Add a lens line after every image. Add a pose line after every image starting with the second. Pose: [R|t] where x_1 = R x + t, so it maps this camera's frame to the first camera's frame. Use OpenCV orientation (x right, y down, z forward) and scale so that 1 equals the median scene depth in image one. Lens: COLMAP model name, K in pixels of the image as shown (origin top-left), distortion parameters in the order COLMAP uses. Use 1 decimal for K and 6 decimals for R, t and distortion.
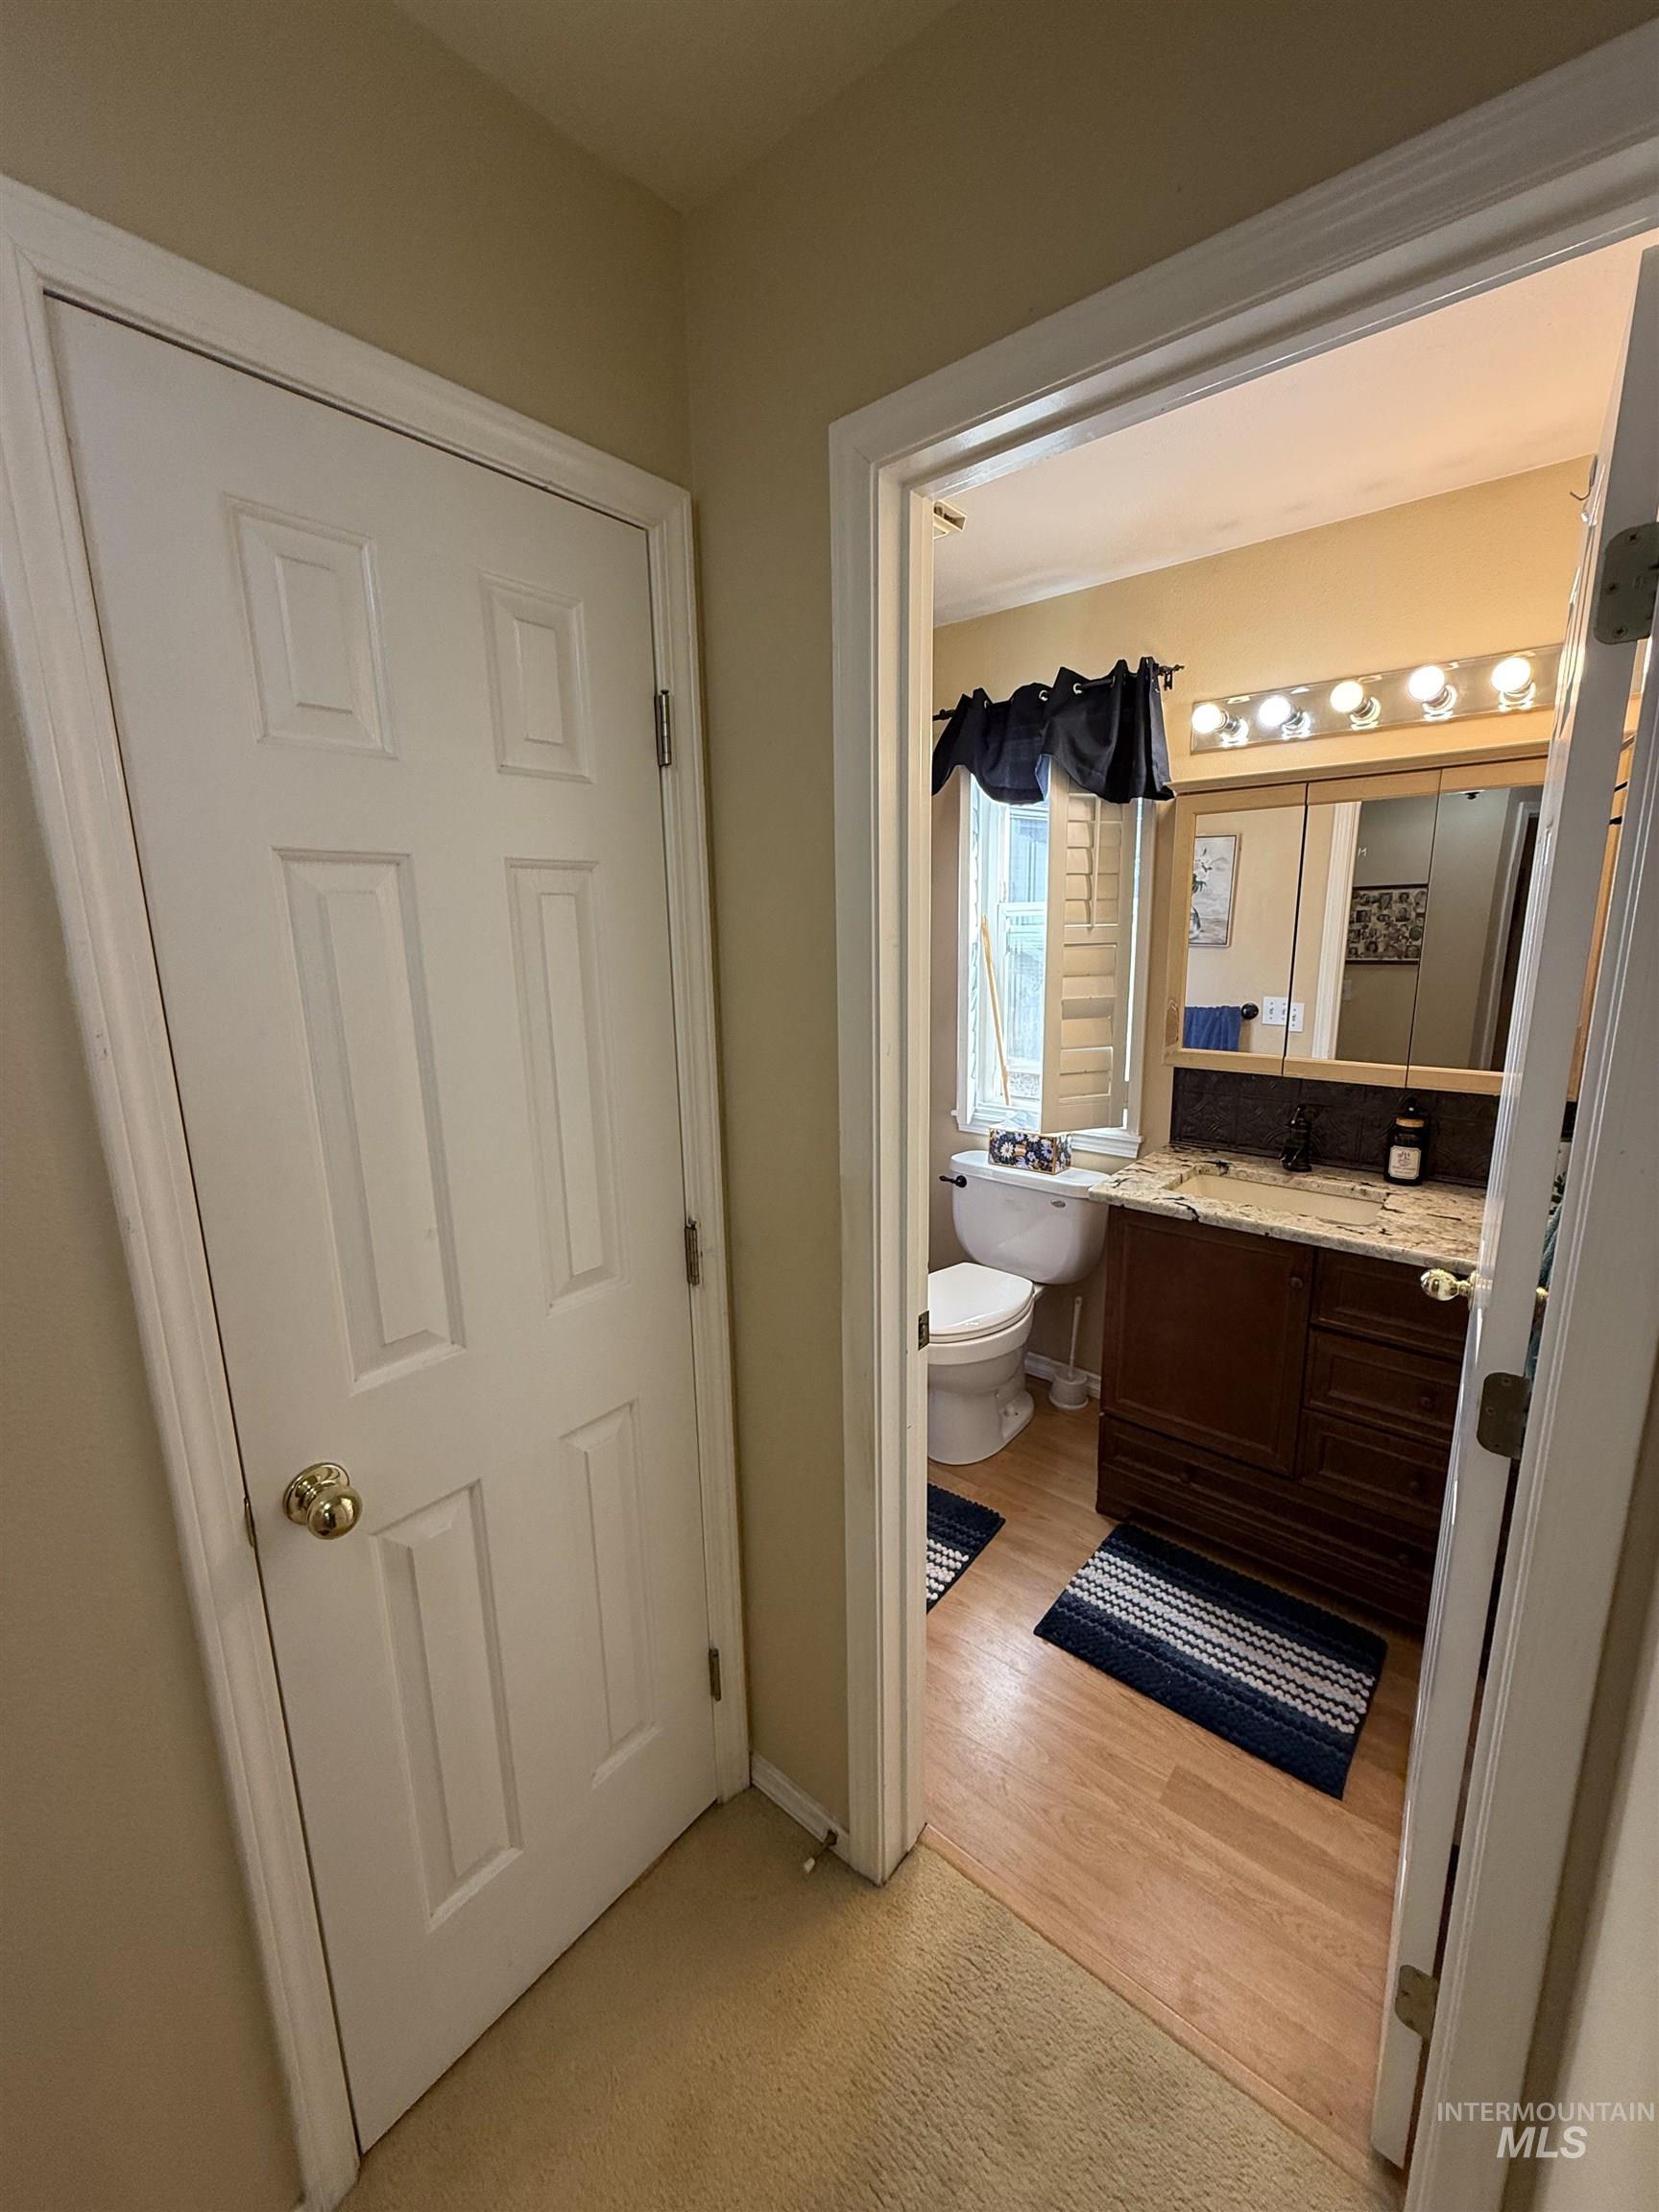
lens RADIAL K [[879.4, 0, 833.0], [0, 879.4, 1107.1], [0, 0, 1]] dist [-0.001313, 0.000233]
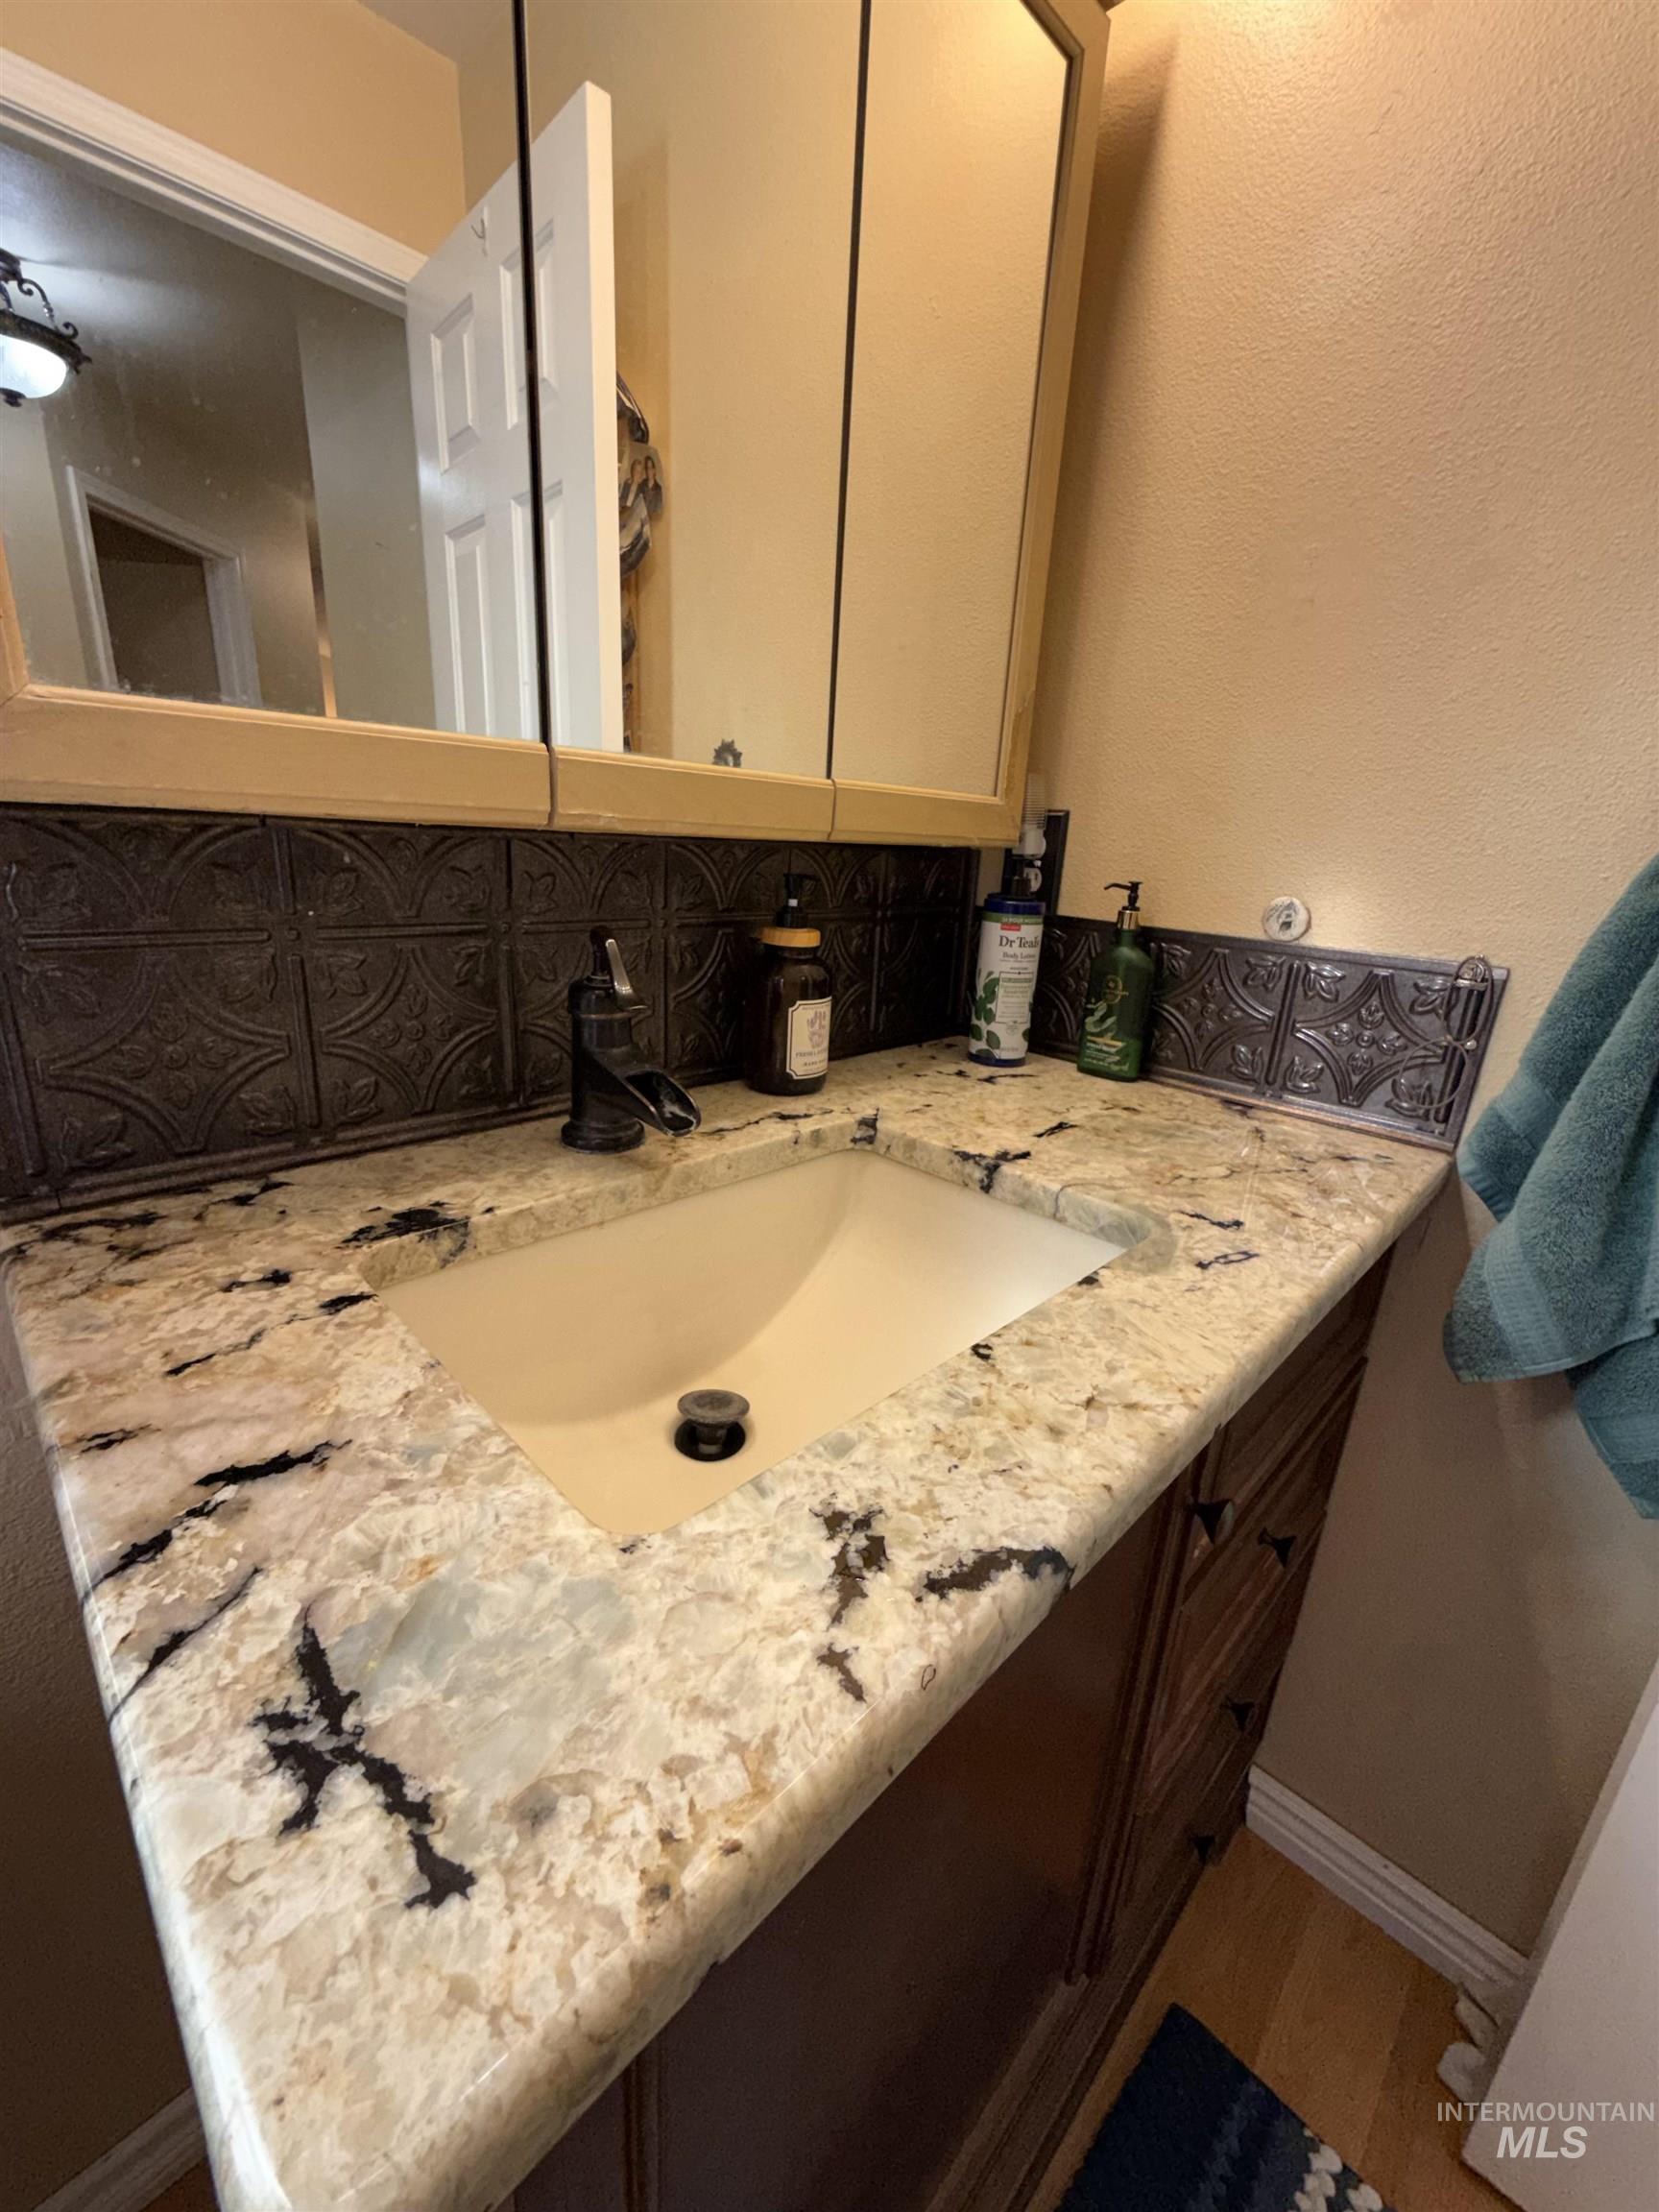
lens RADIAL K [[879.4, 0, 830.0], [0, 879.4, 1105.0], [0, 0, 1]] dist [-0.001313, 0.000233]
pose [[0.068439, -0.281118, 0.957230, 0.253942], [0.143966, 0.952220, 0.269353, -0.015124], [-0.987213, 0.119374, 0.105641, 0.952183]]
